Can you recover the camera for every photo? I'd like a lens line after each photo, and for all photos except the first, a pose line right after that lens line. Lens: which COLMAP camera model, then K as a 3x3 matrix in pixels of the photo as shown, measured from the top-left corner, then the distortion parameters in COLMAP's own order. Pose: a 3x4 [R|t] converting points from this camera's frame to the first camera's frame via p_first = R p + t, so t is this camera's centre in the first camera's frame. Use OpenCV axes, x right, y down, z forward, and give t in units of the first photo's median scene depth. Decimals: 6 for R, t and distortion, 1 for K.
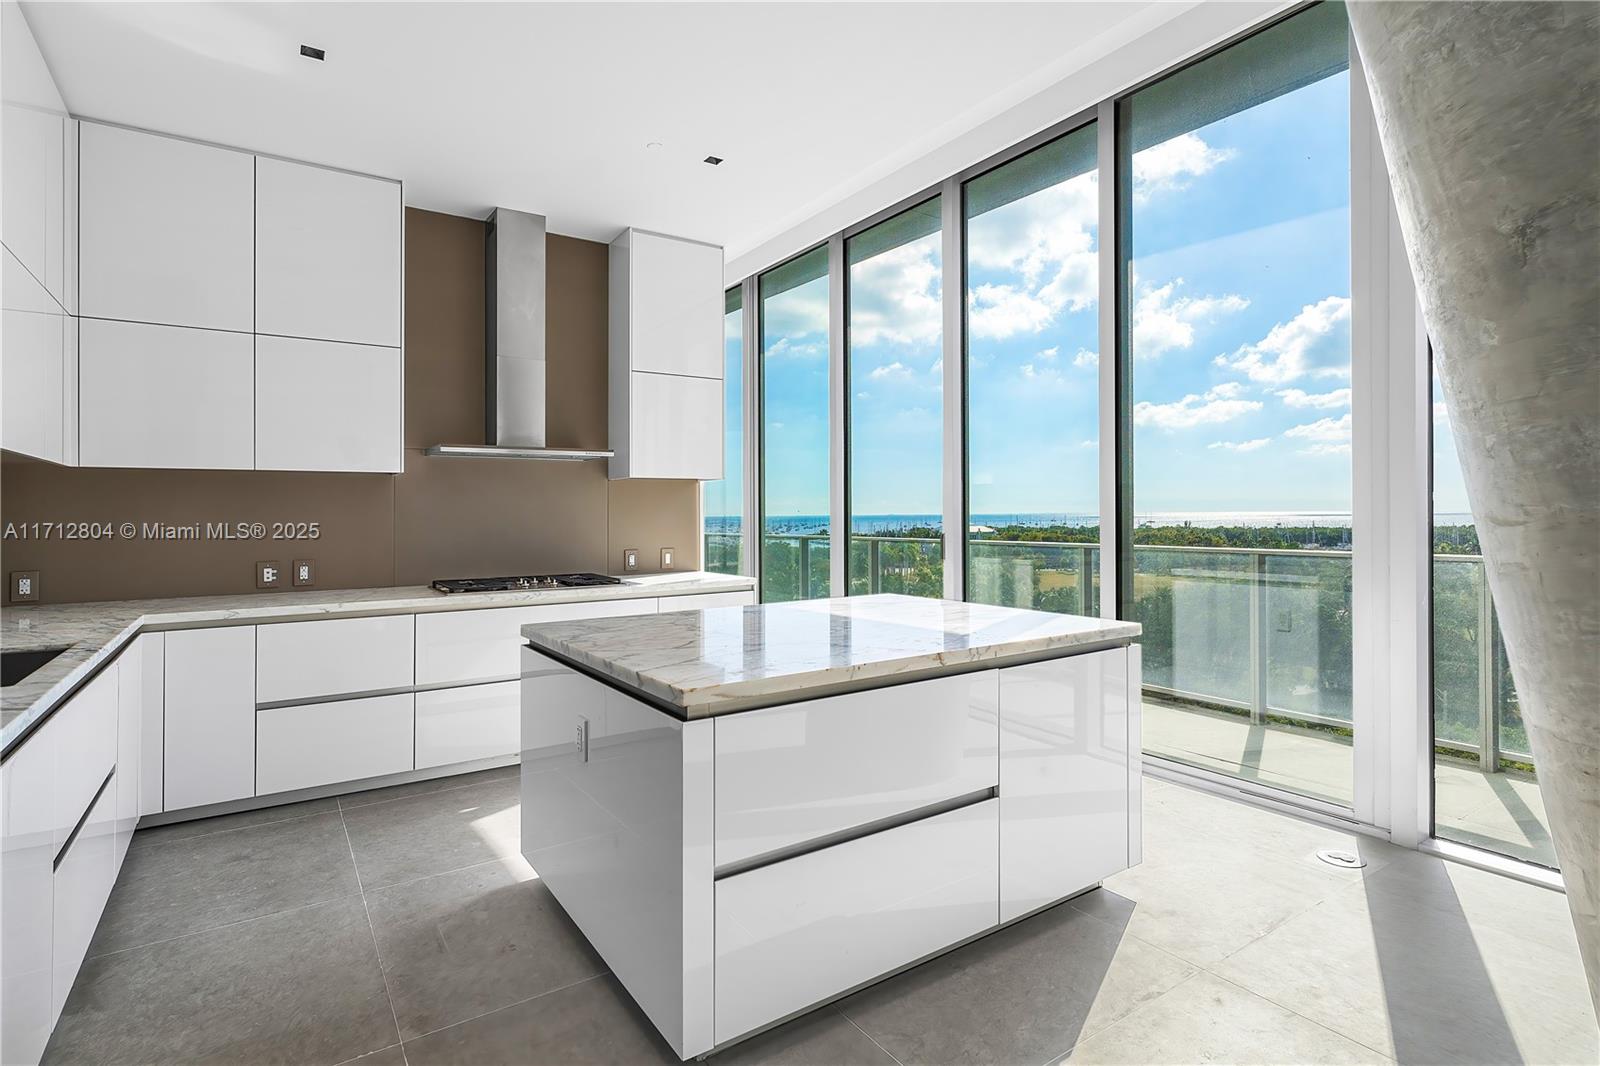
lens RADIAL K [[777.9, 0, 806.3], [0, 777.9, 526.1], [0, 0, 1]] dist [-0.007346, -0.001552]
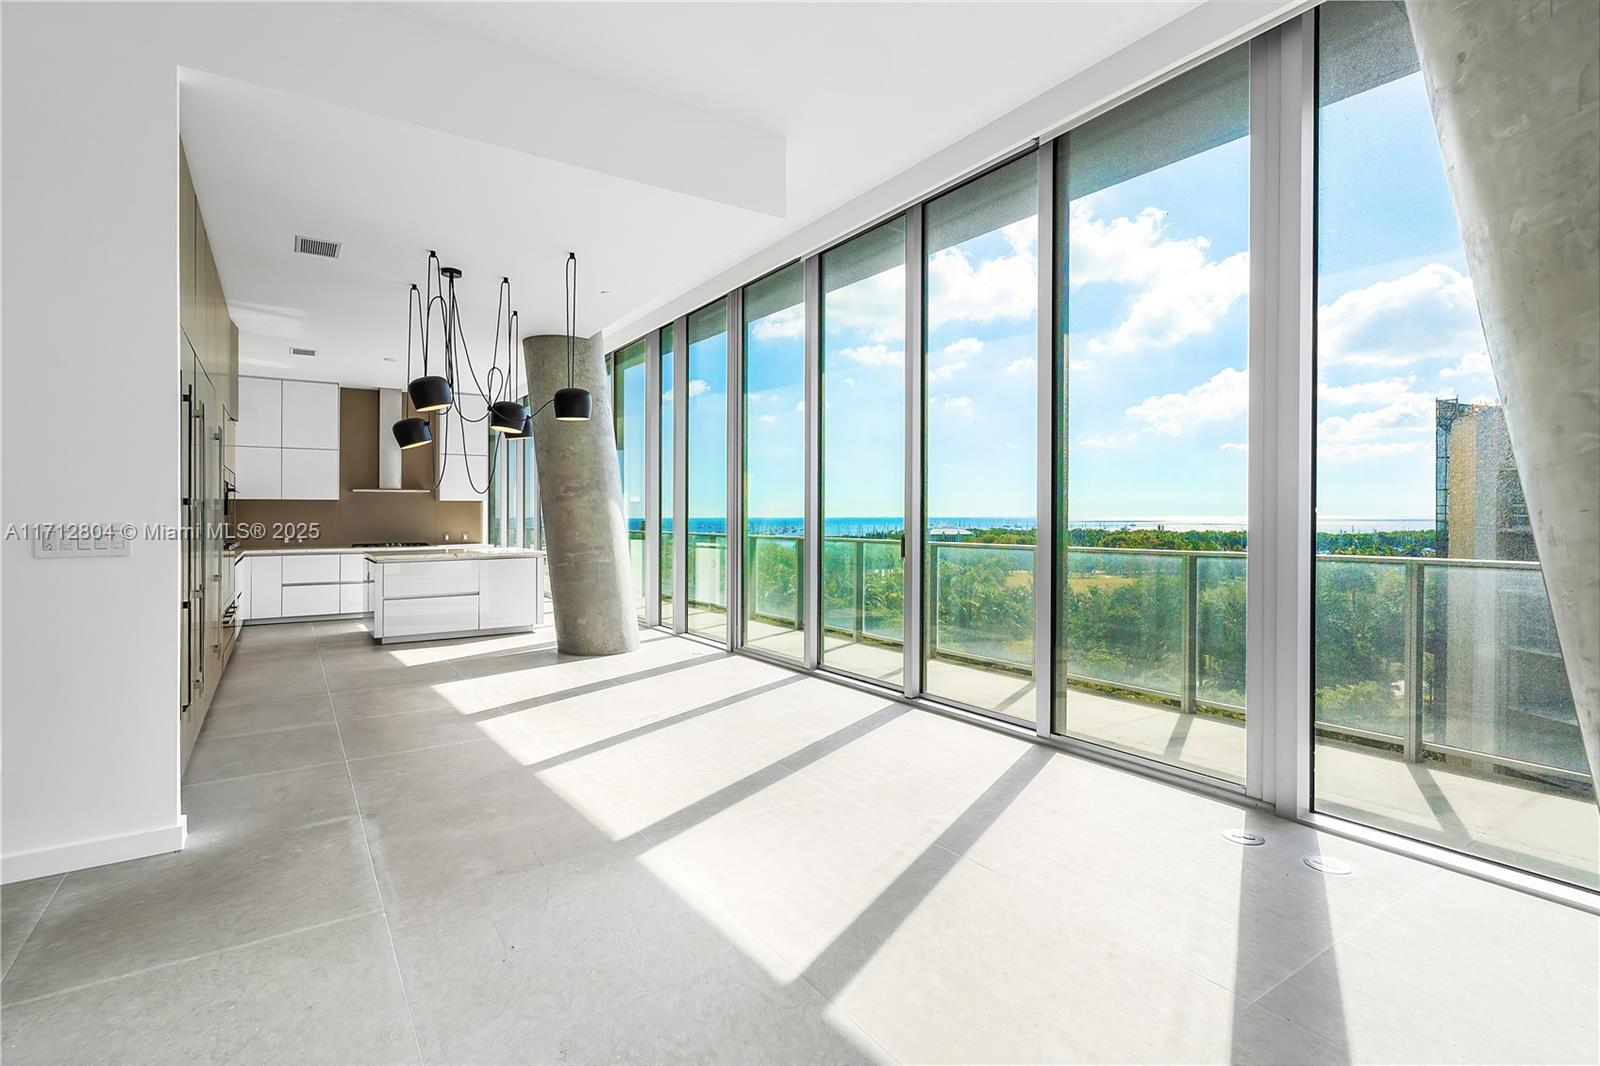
lens RADIAL K [[777.9, 0, 789.9], [0, 777.9, 526.8], [0, 0, 1]] dist [-0.007346, -0.001552]
pose [[0.999513, 0.005998, -0.030623, 0.094418], [-0.006037, 0.999981, -0.001199, 0.001127], [0.030615, 0.001383, 0.999530, -0.136115]]
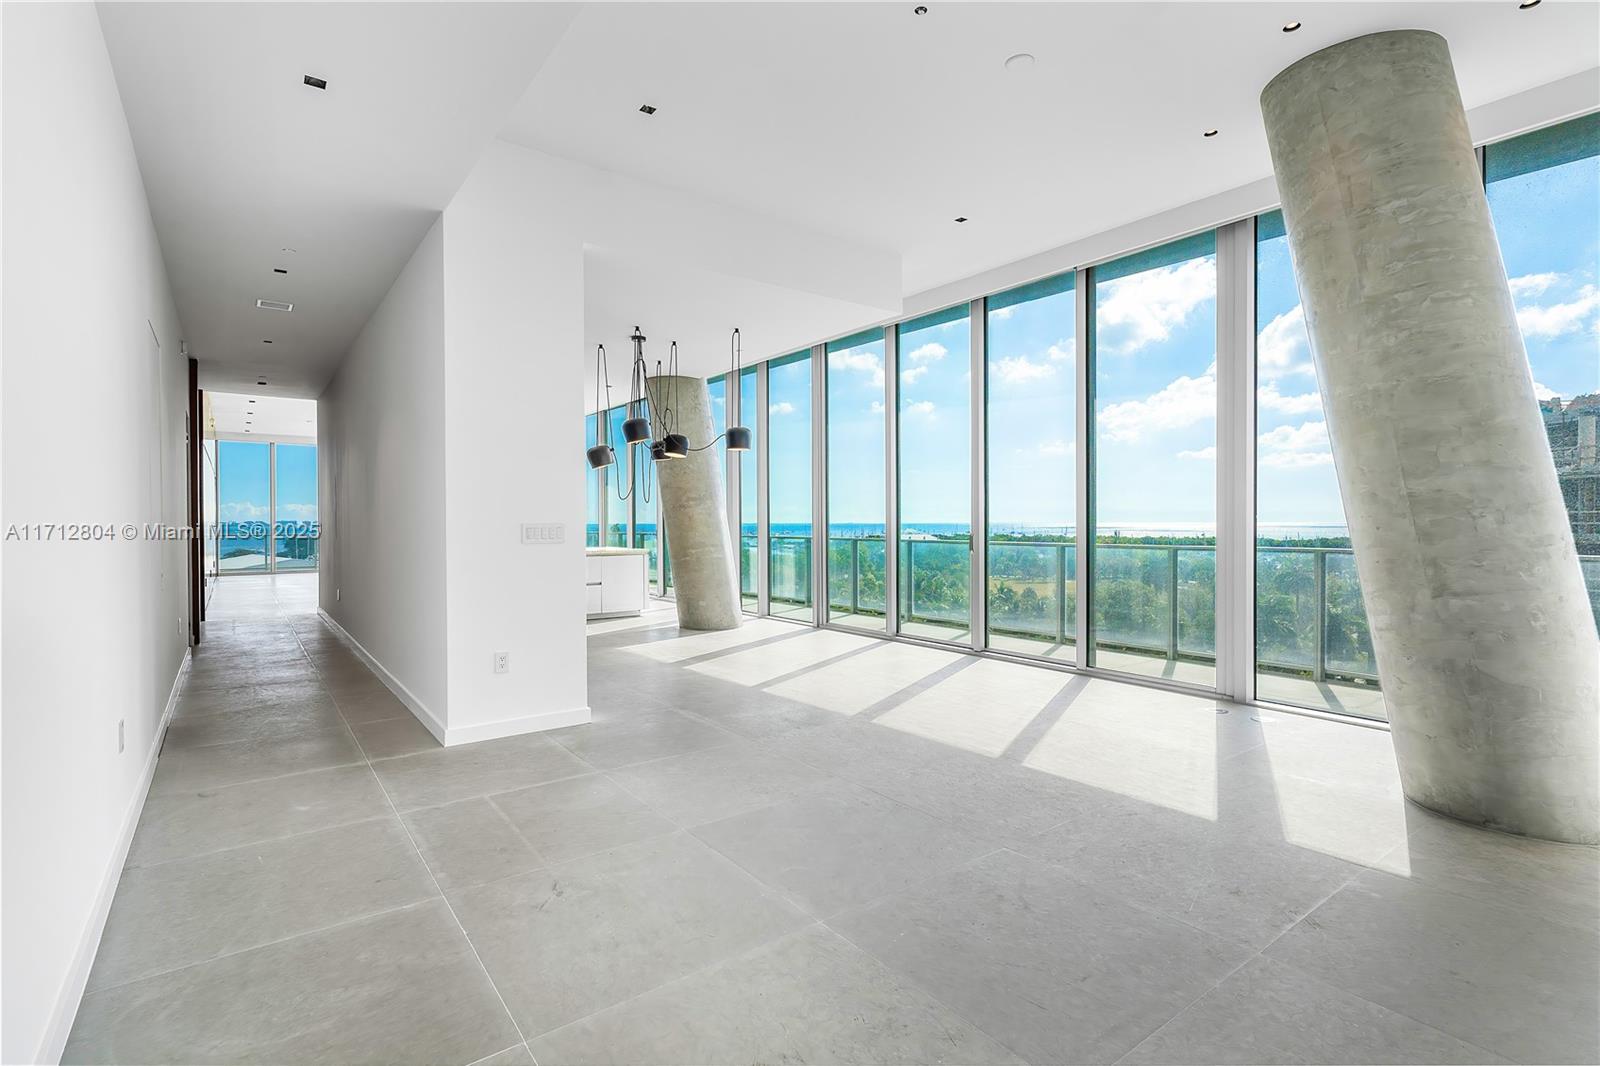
lens RADIAL K [[777.9, 0, 808.4], [0, 777.9, 526.1], [0, 0, 1]] dist [-0.007346, -0.001552]
pose [[0.999422, 0.007665, 0.033110, -0.317239], [-0.007364, 0.999931, -0.009188, 0.016885], [-0.033178, 0.008939, 0.999409, -0.821335]]
